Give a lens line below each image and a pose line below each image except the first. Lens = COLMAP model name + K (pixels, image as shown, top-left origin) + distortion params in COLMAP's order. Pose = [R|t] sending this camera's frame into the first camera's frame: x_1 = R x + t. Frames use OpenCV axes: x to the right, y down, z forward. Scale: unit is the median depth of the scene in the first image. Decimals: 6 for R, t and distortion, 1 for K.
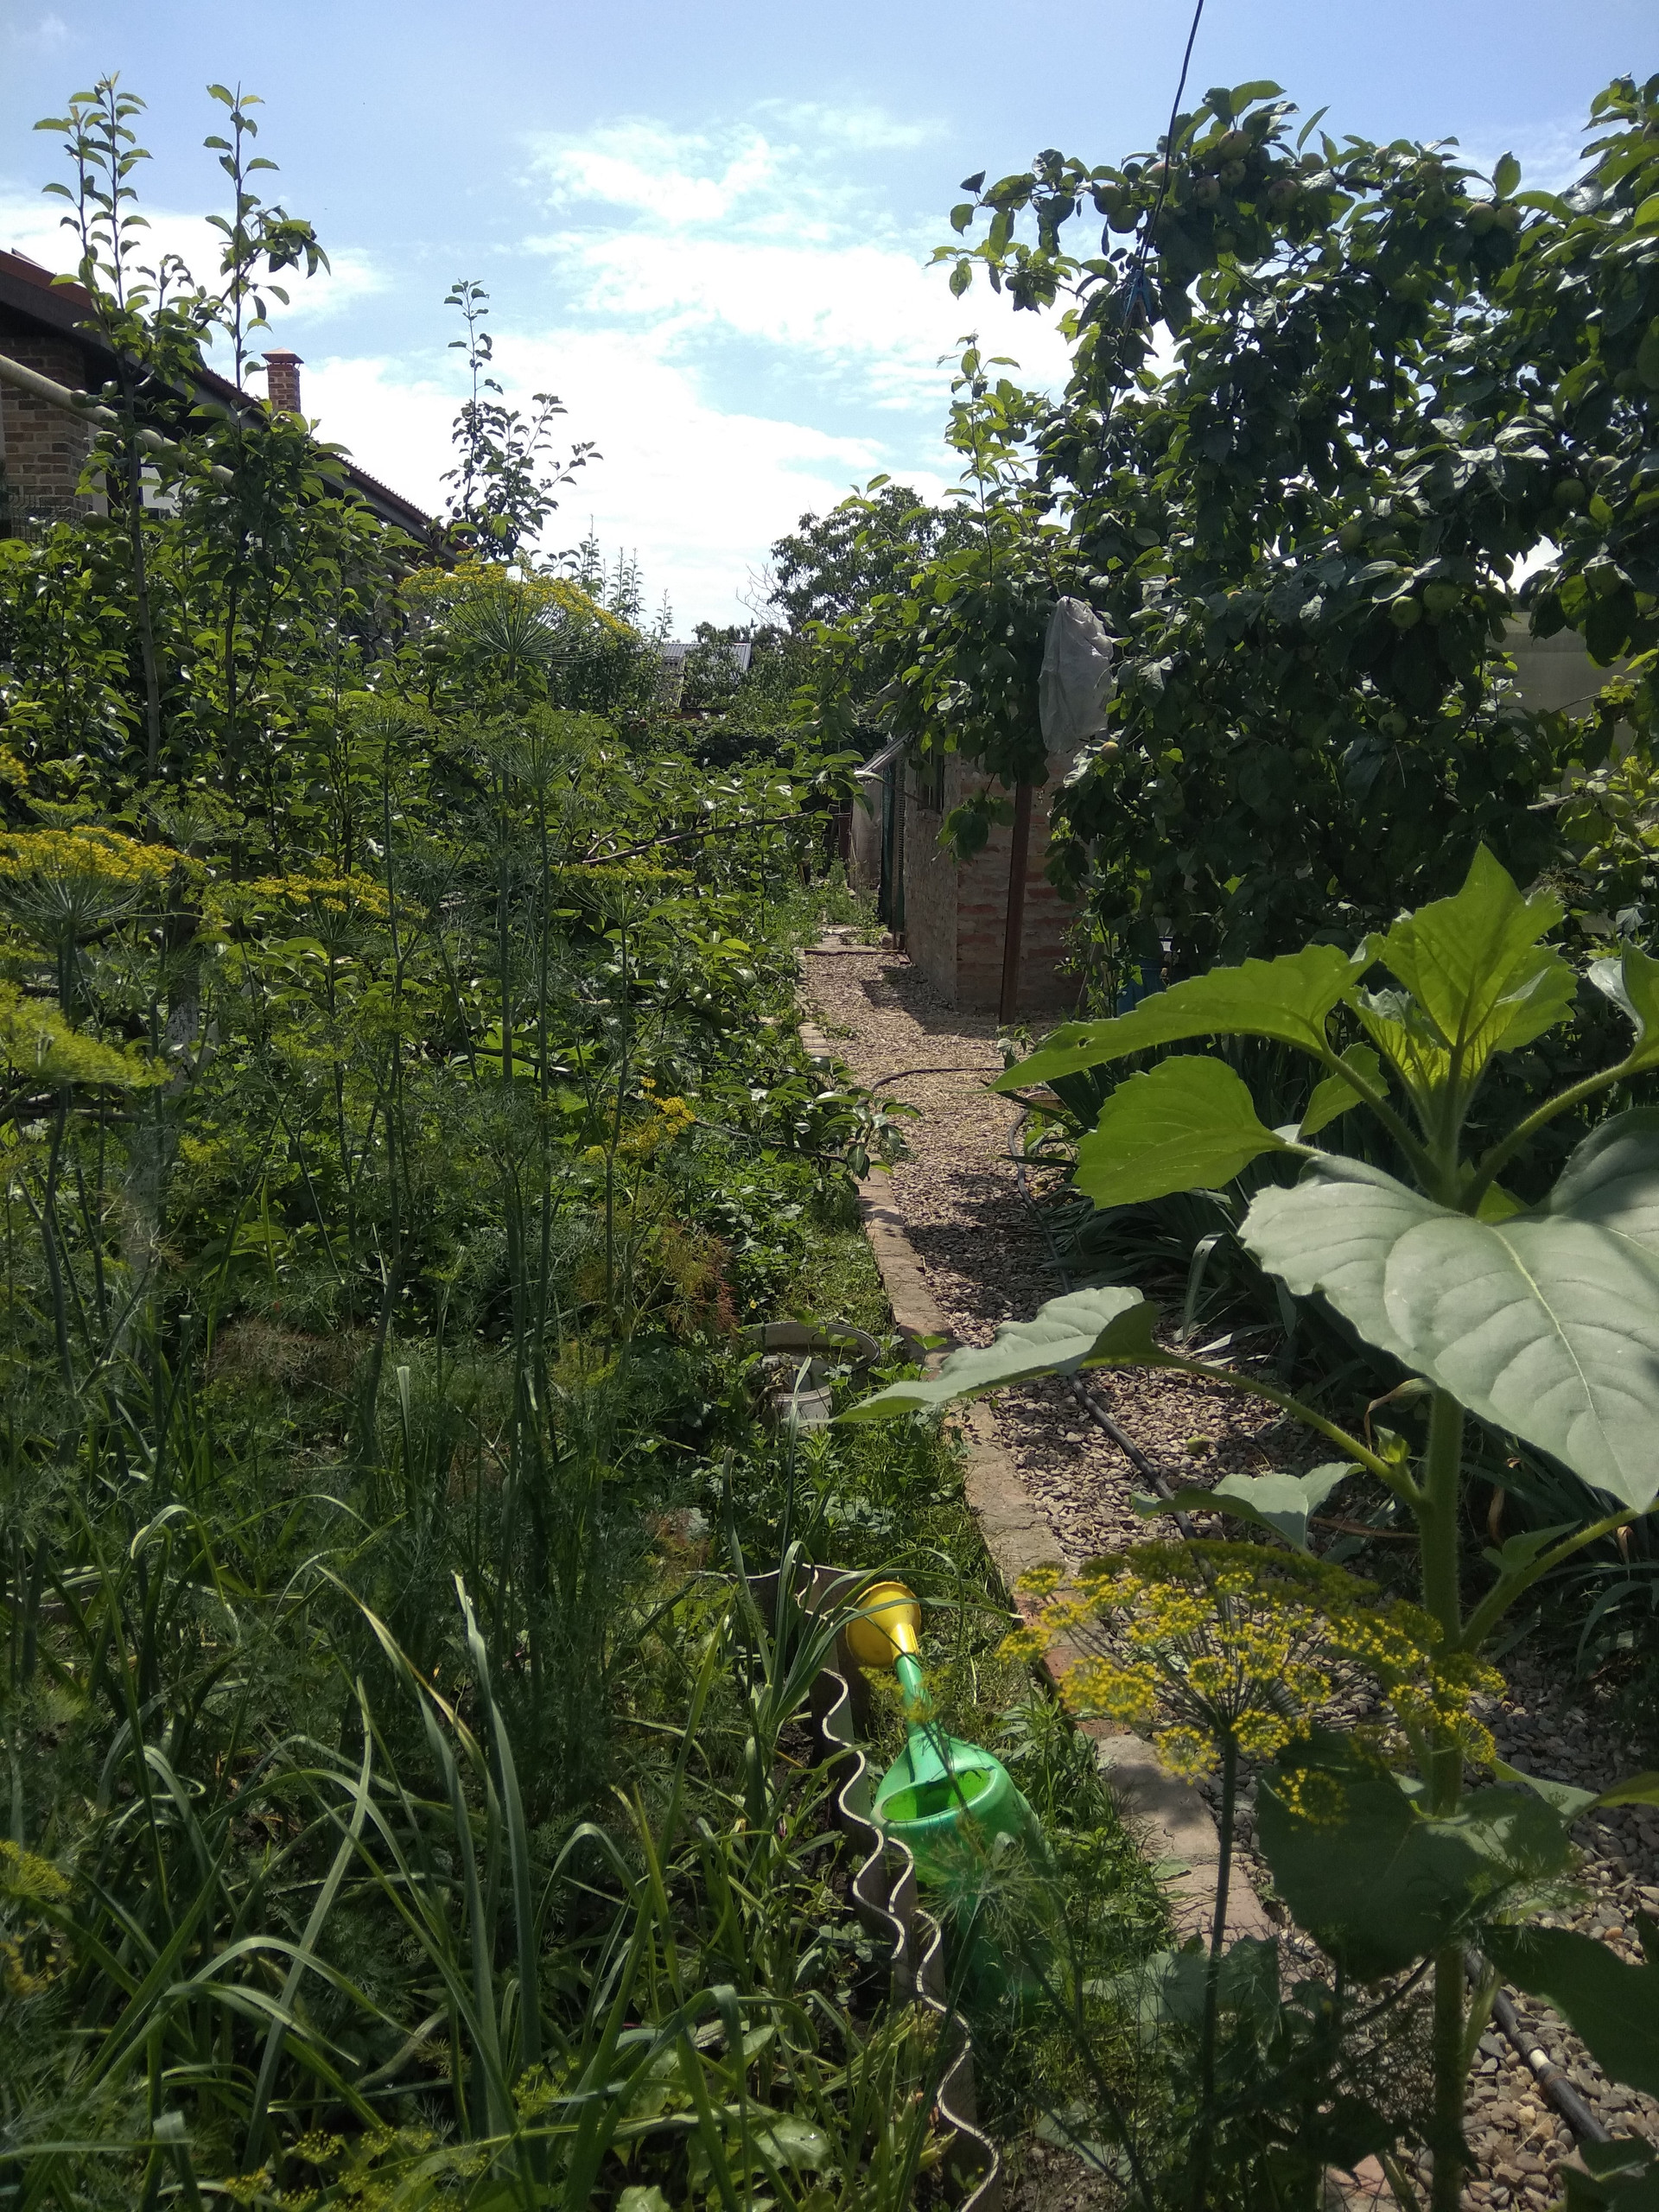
lens RADIAL K [[1714.9, 0, 827.9], [0, 1714.9, 1111.2], [0, 0, 1]] dist [0.009760, -0.003093]
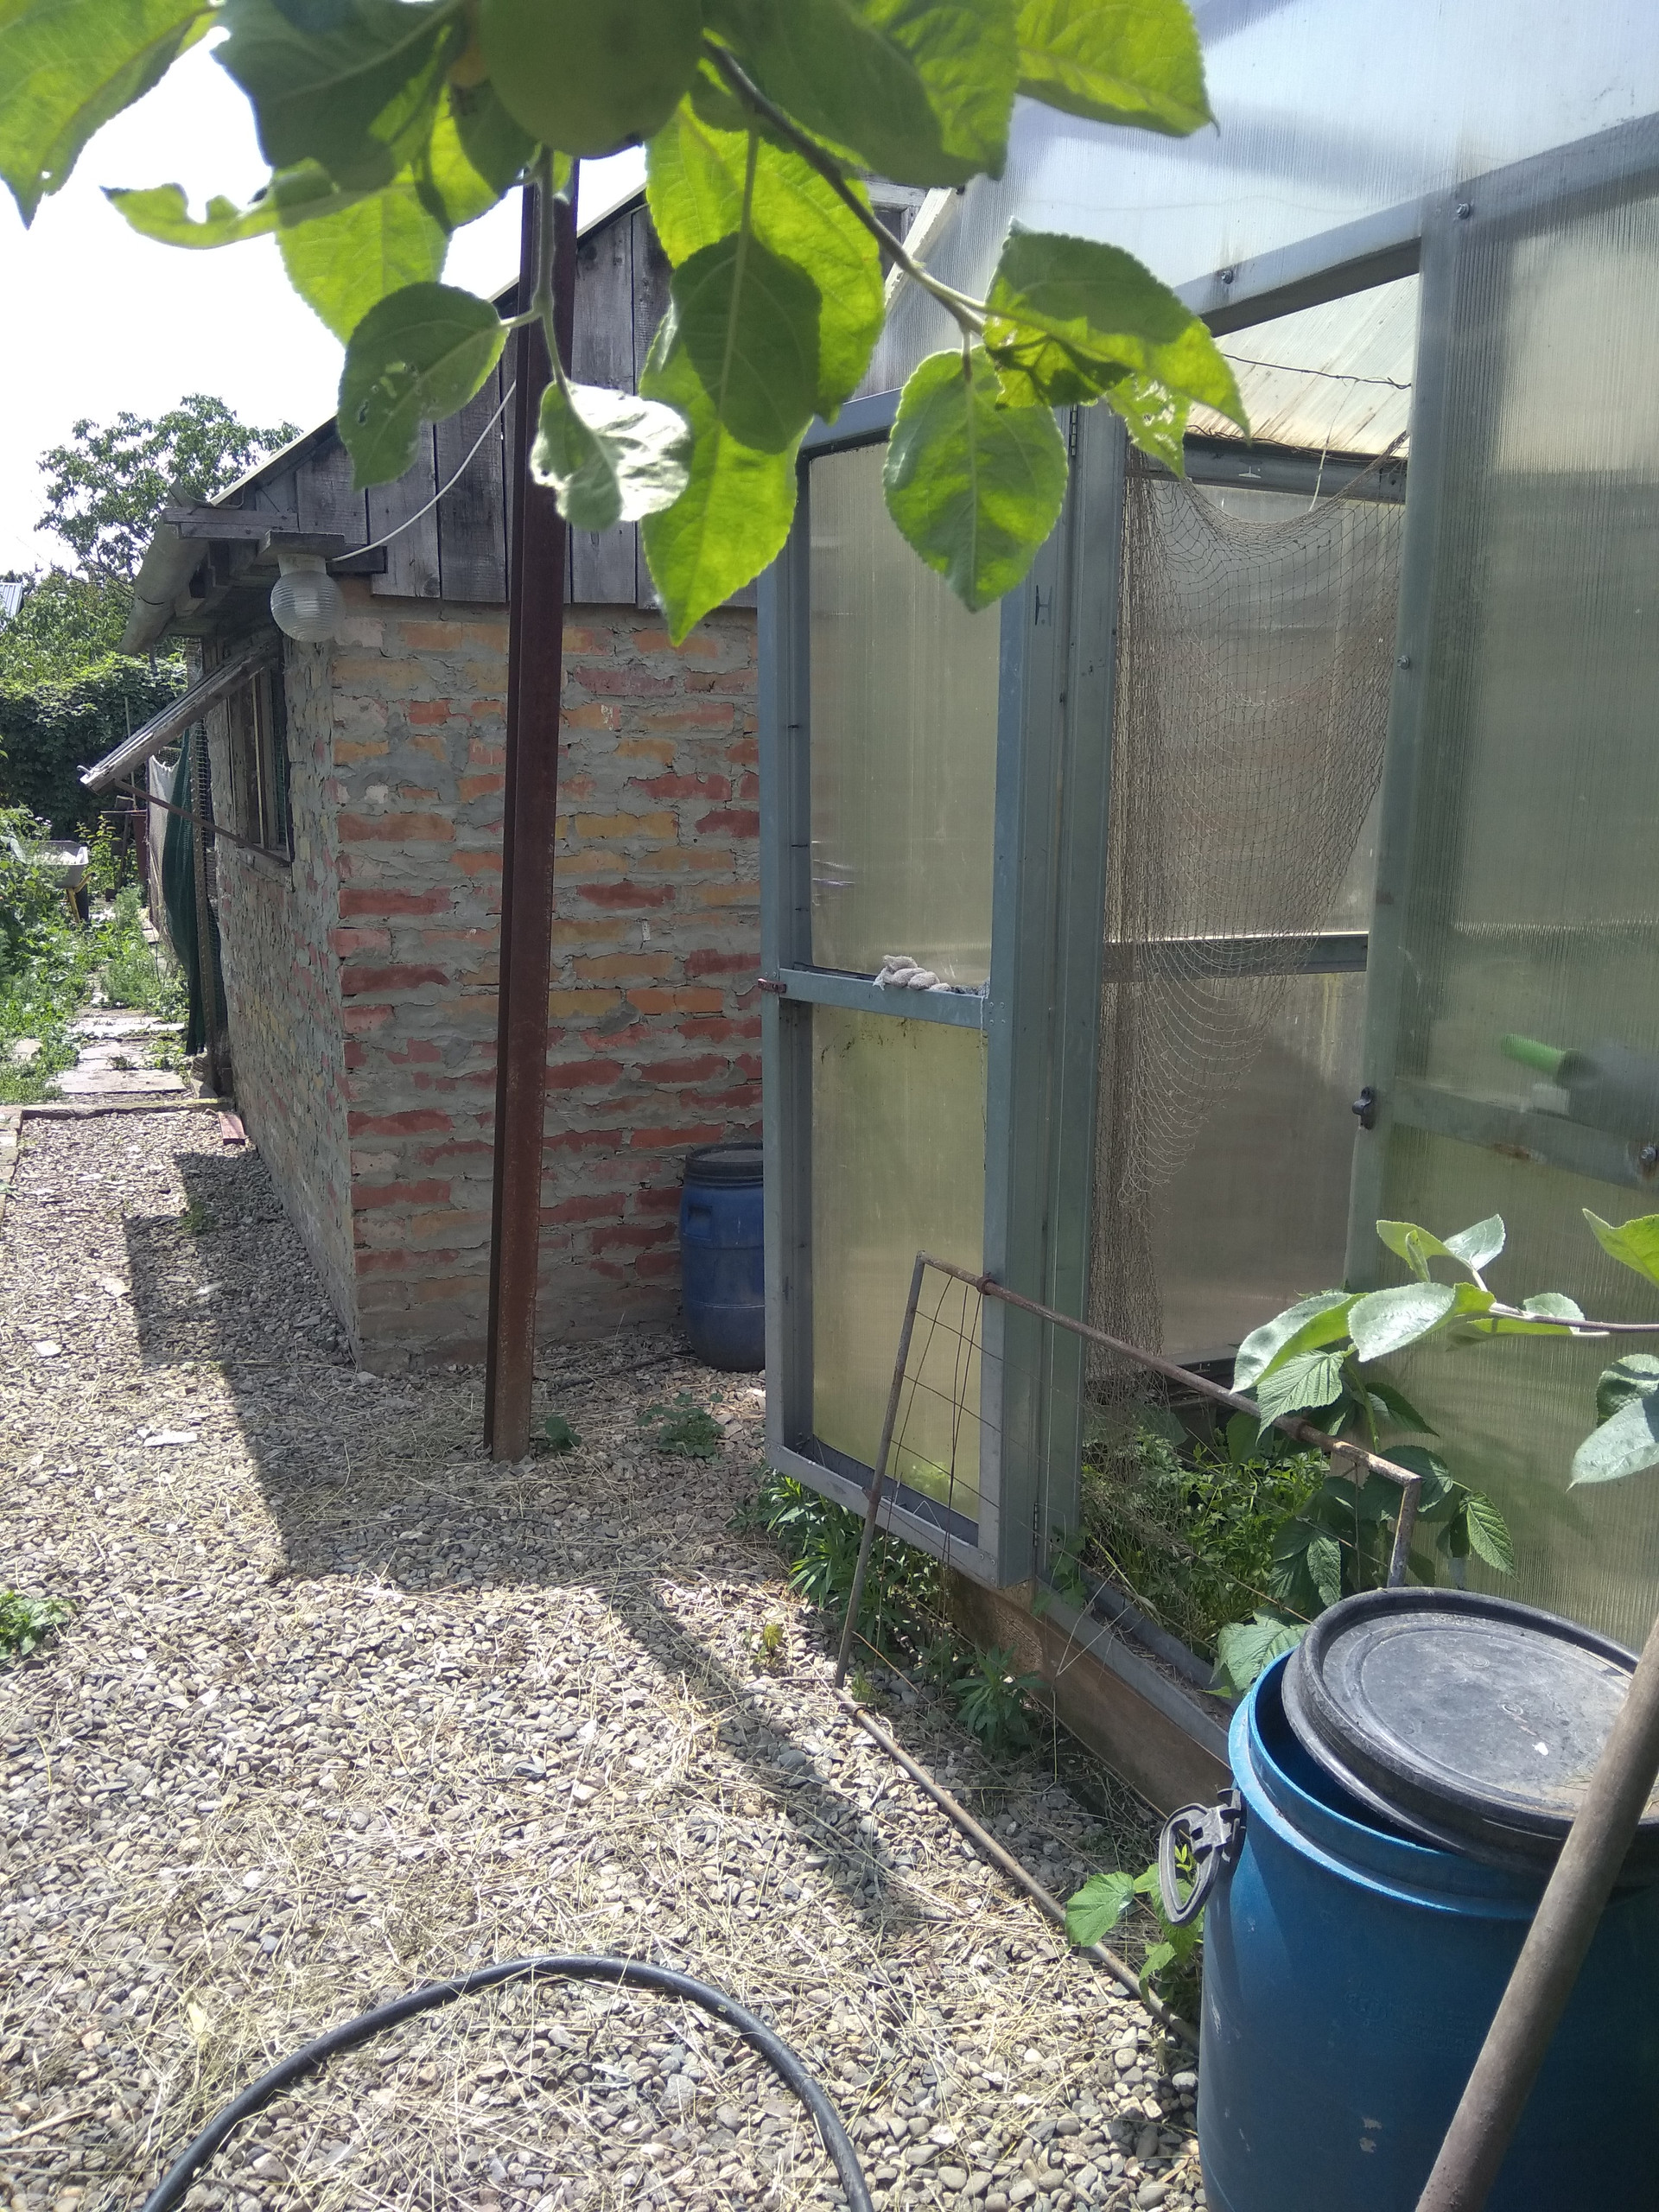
lens RADIAL K [[1714.9, 0, 837.1], [0, 1714.9, 1104.2], [0, 0, 1]] dist [0.009760, -0.003093]
pose [[0.931823, -0.062746, 0.357449, 0.008743], [0.059219, 0.998028, 0.020814, -0.028345], [-0.358050, 0.001773, 0.933701, 0.134558]]
